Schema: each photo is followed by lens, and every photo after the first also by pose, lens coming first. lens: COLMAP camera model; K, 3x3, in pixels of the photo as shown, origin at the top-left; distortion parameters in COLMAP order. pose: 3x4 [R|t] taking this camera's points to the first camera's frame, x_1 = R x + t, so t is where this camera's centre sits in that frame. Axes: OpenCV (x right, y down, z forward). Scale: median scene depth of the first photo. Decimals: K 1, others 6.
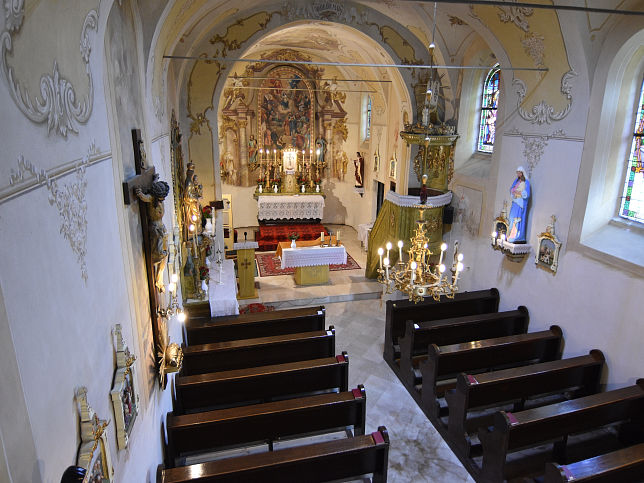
lens RADIAL K [[419.5, 0, 322.0], [0, 419.5, 241.5], [0, 0, 1]] dist [-0.003836, 0.000132]
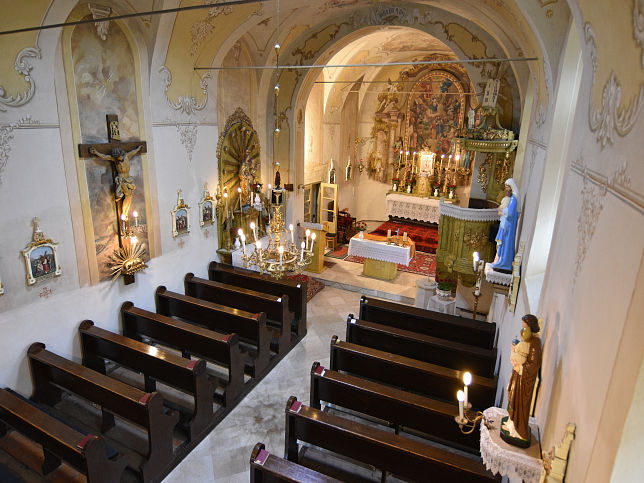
lens RADIAL K [[404.1, 0, 322.0], [0, 404.1, 241.5], [0, 0, 1]] dist [0.005503, -0.000410]
pose [[0.775901, 0.201958, -0.597654, 0.357463], [-0.206708, 0.976461, 0.061606, -0.015937], [0.596028, 0.075740, 0.799384, 0.079430]]
